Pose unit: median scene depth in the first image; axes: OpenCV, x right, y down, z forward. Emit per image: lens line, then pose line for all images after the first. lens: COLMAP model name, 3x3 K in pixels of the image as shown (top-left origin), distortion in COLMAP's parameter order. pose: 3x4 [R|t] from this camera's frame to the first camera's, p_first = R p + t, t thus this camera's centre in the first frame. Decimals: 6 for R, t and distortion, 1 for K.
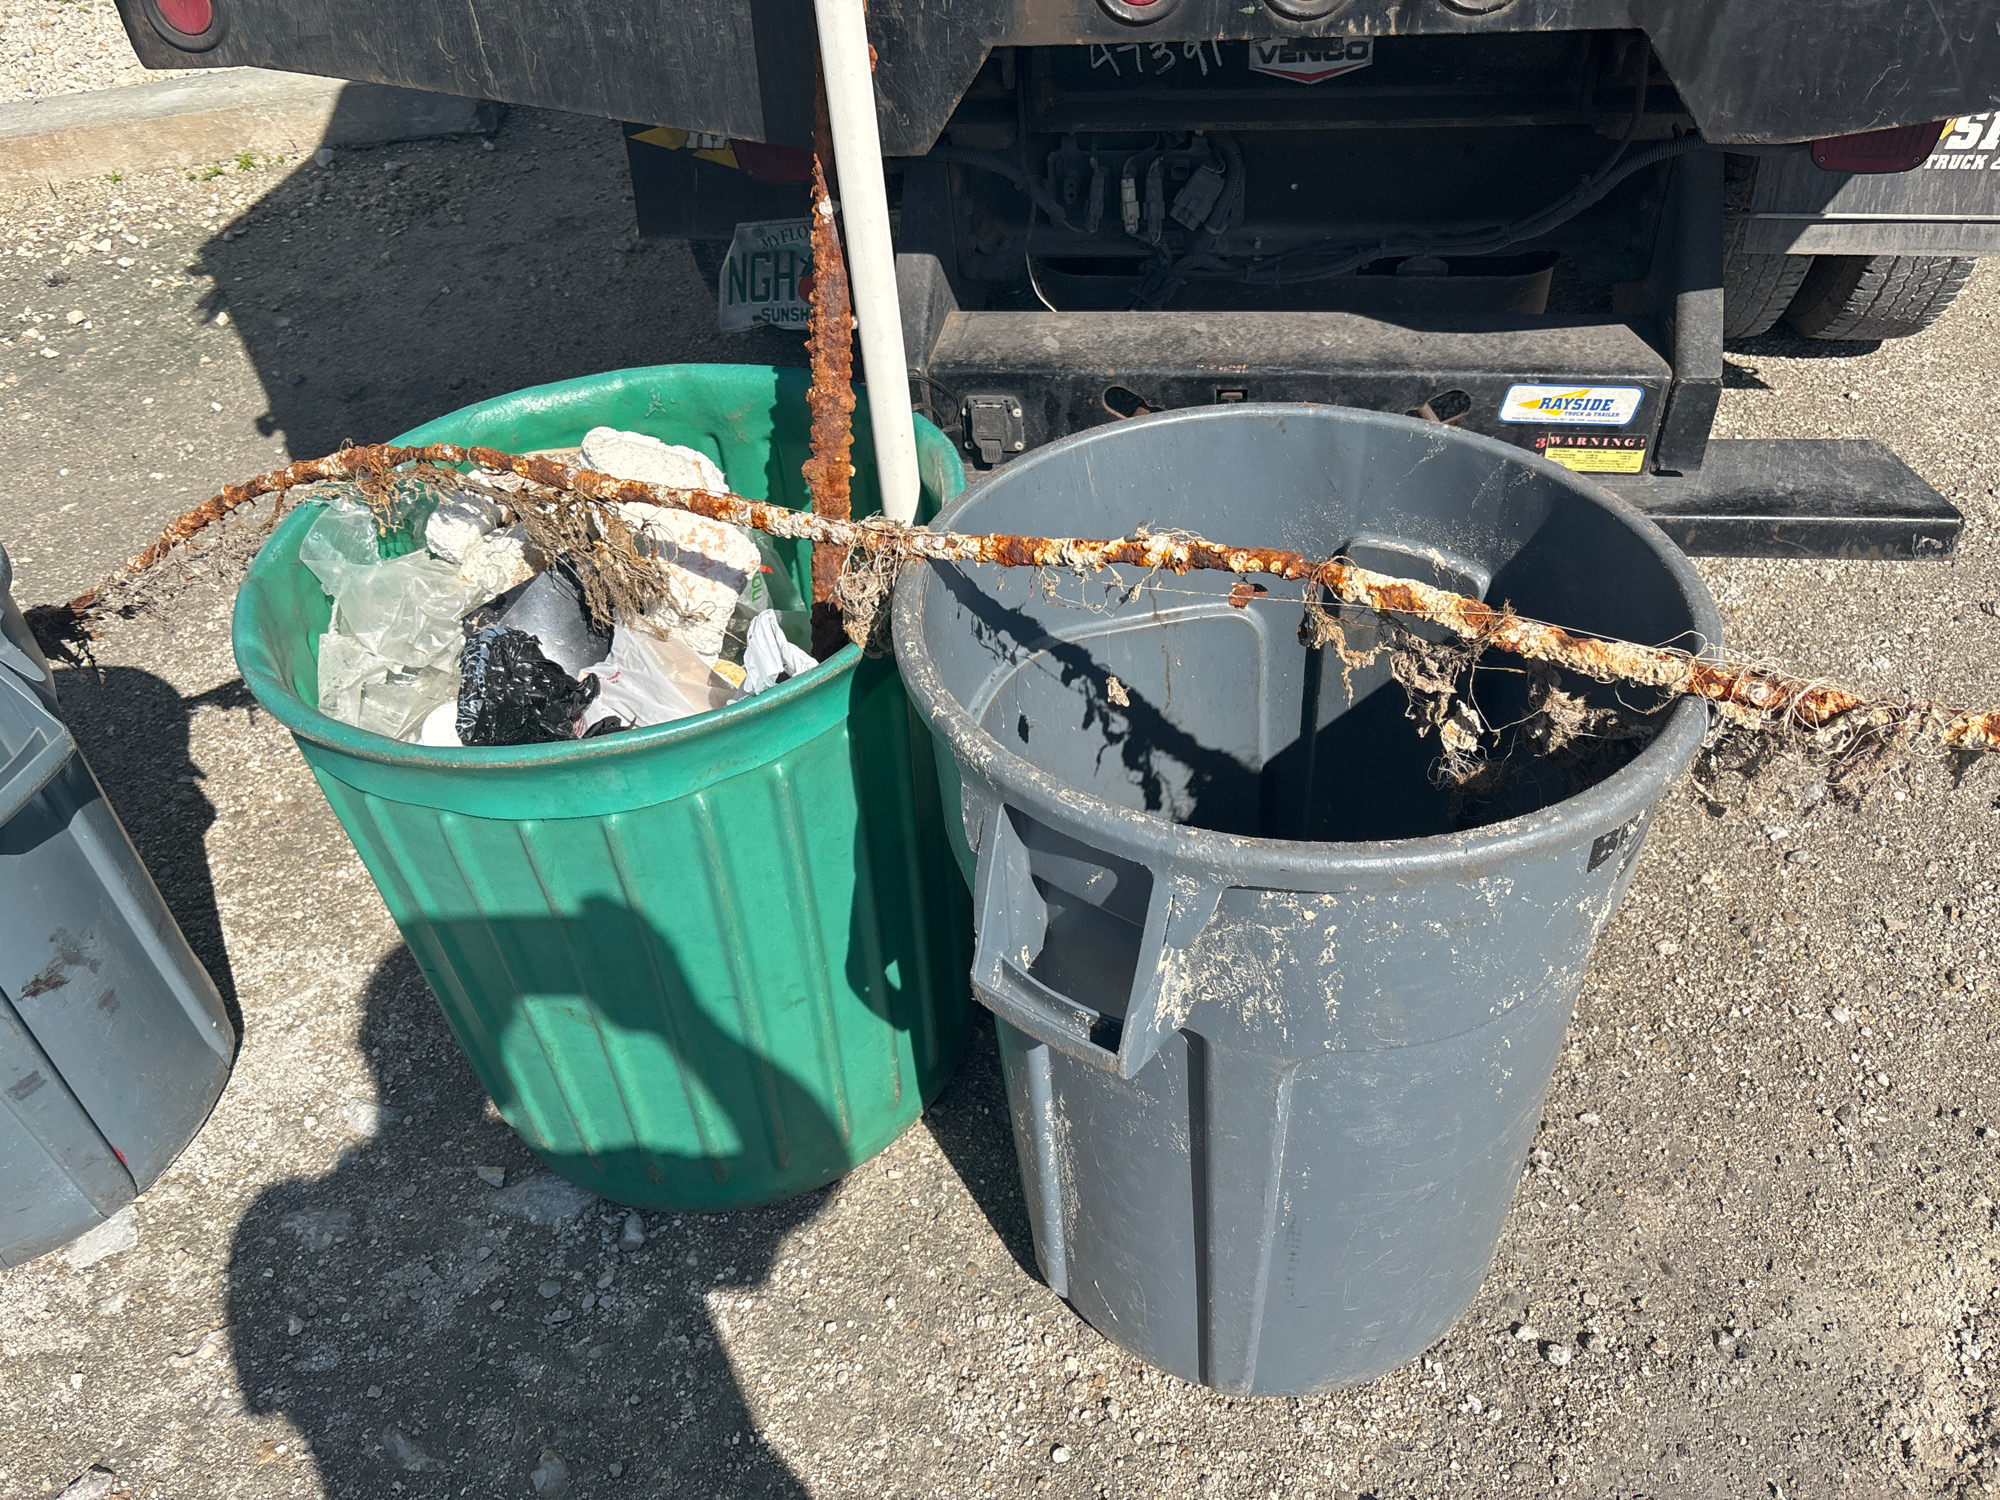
lens RADIAL K [[1491.8, 0, 1006.3], [0, 1491.8, 758.0], [0, 0, 1]] dist [0.005576, -0.016364]
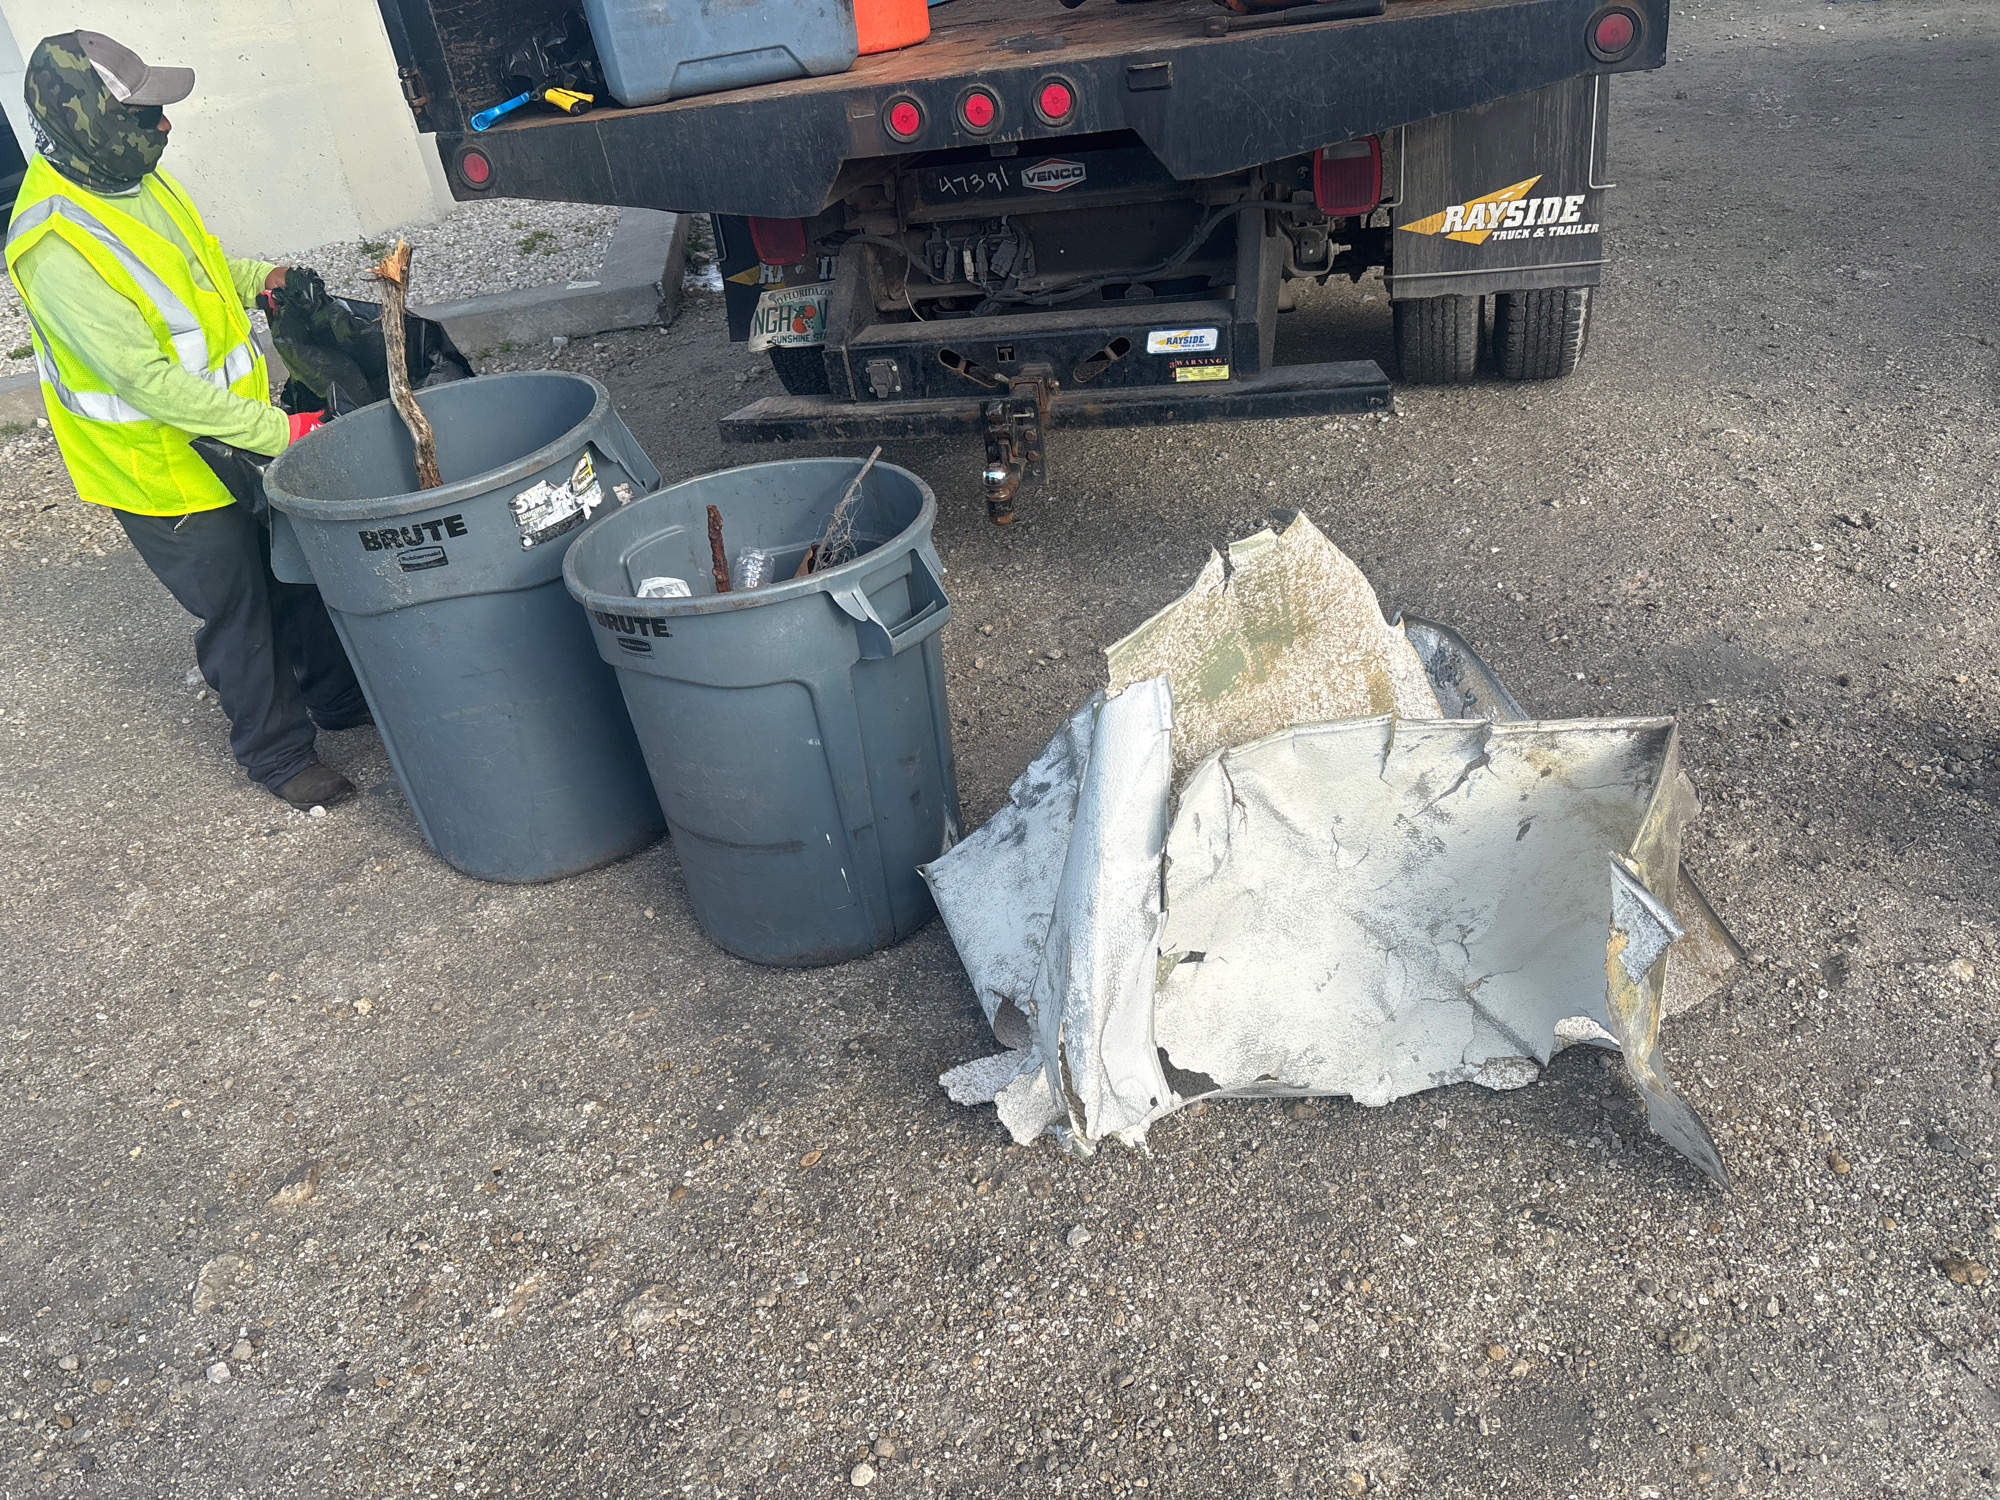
lens RADIAL K [[1491.8, 0, 1001.0], [0, 1491.8, 743.3], [0, 0, 1]] dist [0.005576, -0.016364]
pose [[0.991479, -0.005735, -0.130142, 0.373639], [-0.017797, 0.983700, -0.178937, 0.543976], [0.129047, 0.179728, 0.975215, -0.673267]]
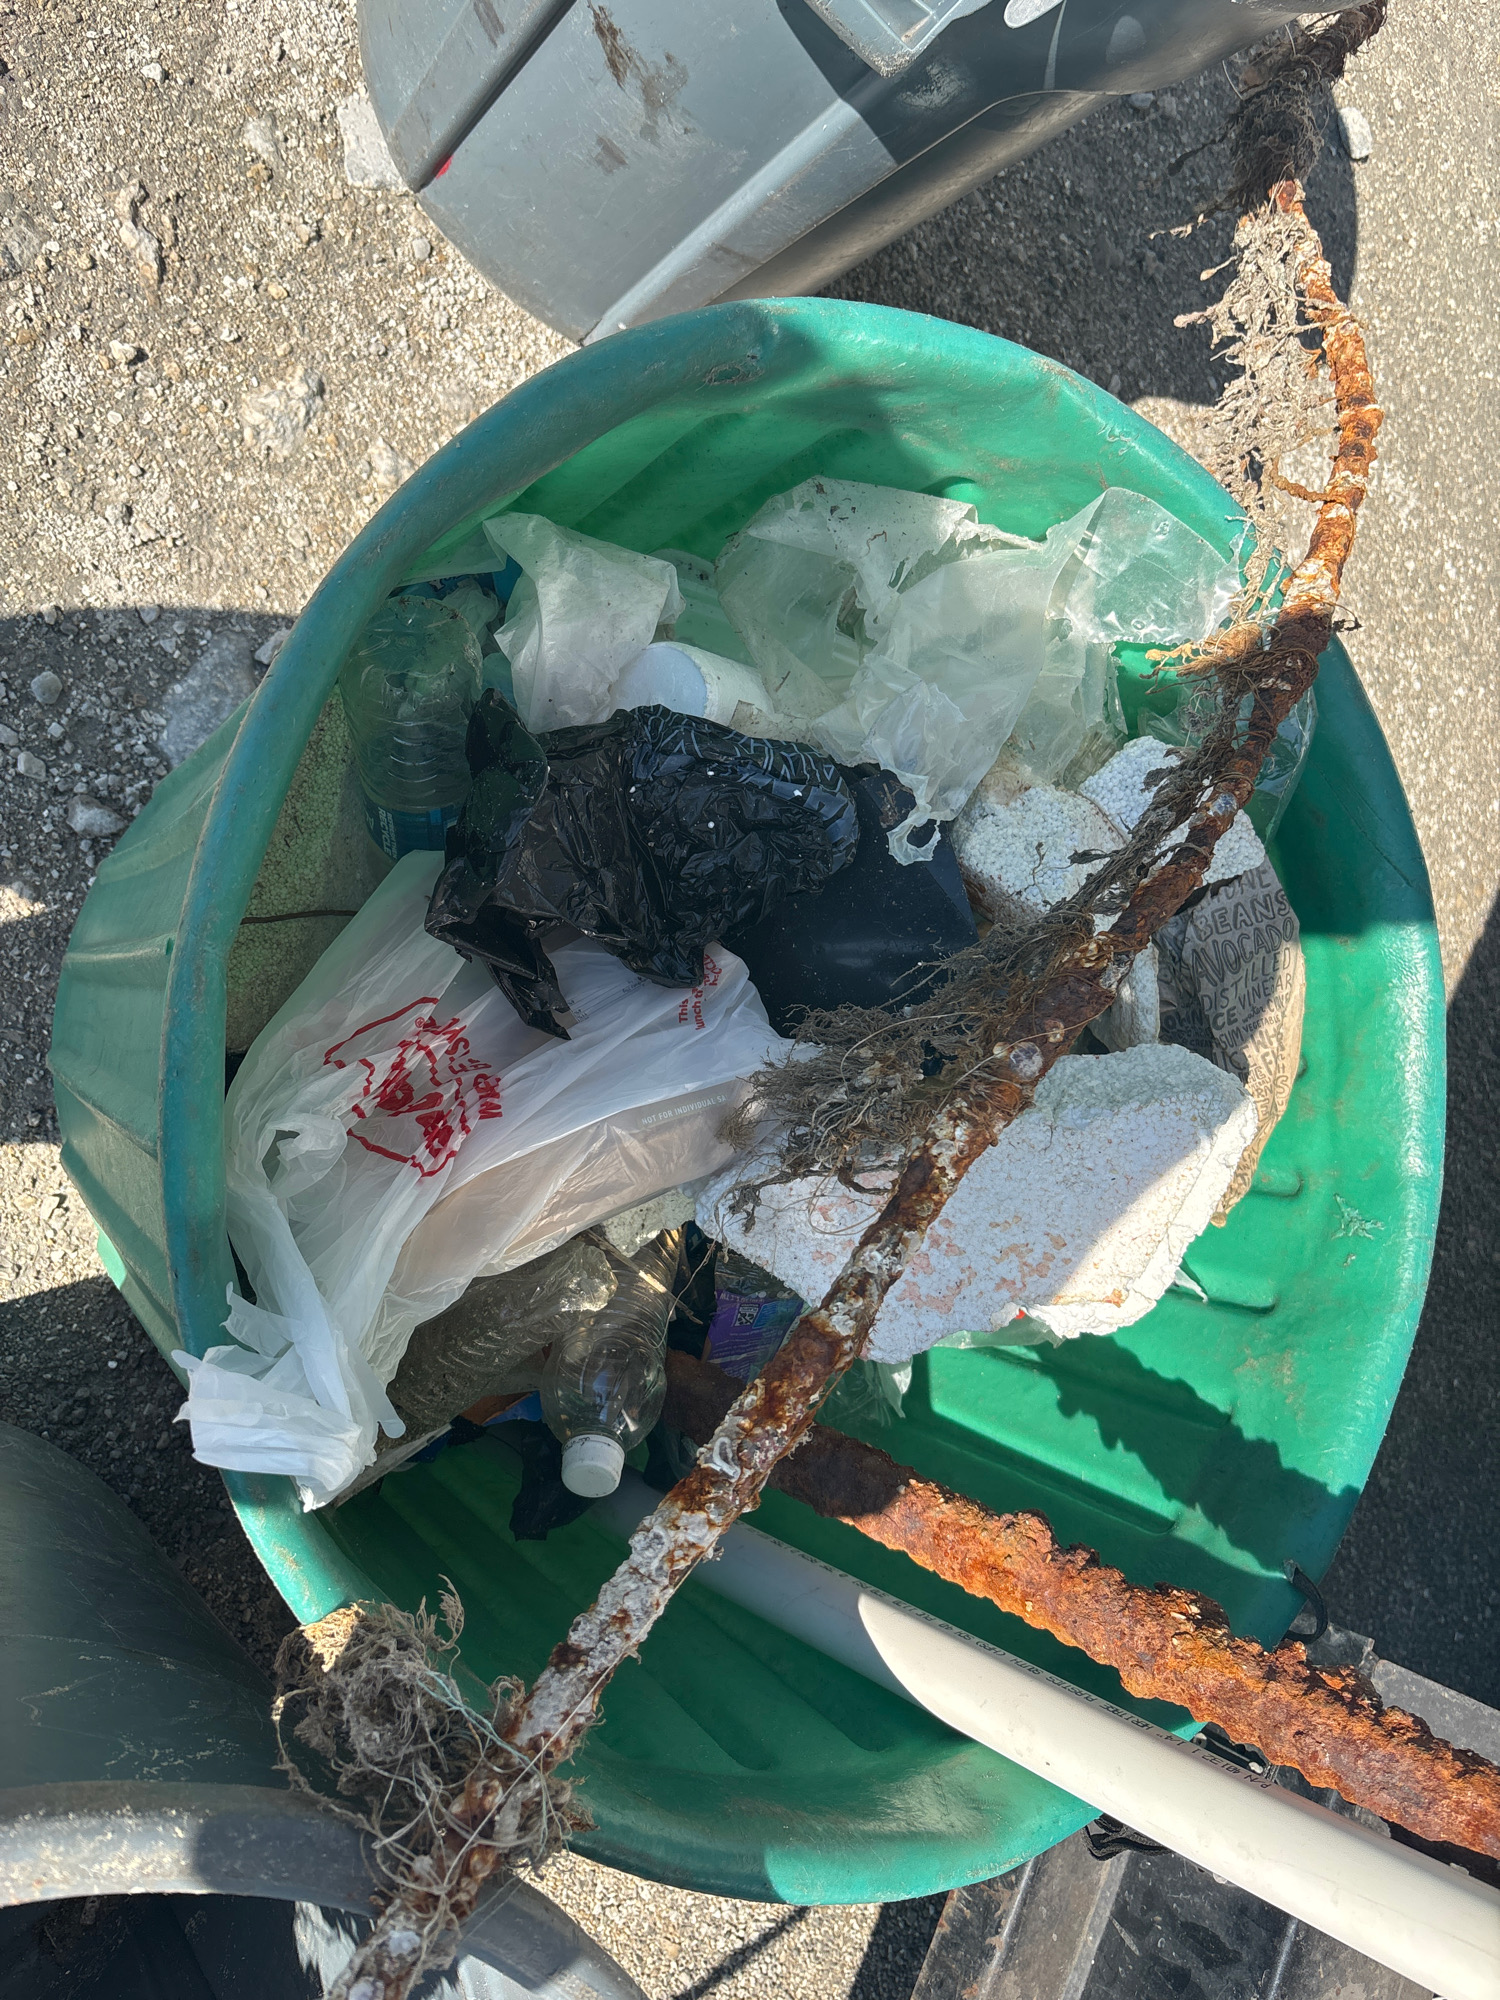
lens RADIAL K [[1491.8, 0, 751.6], [0, 1491.8, 989.6], [0, 0, 1]] dist [0.005576, -0.016364]
pose [[-0.314266, 0.942689, -0.112137, -0.232251], [-0.901113, -0.259046, 0.347694, -0.255703], [0.298719, 0.210316, 0.930878, 0.561670]]
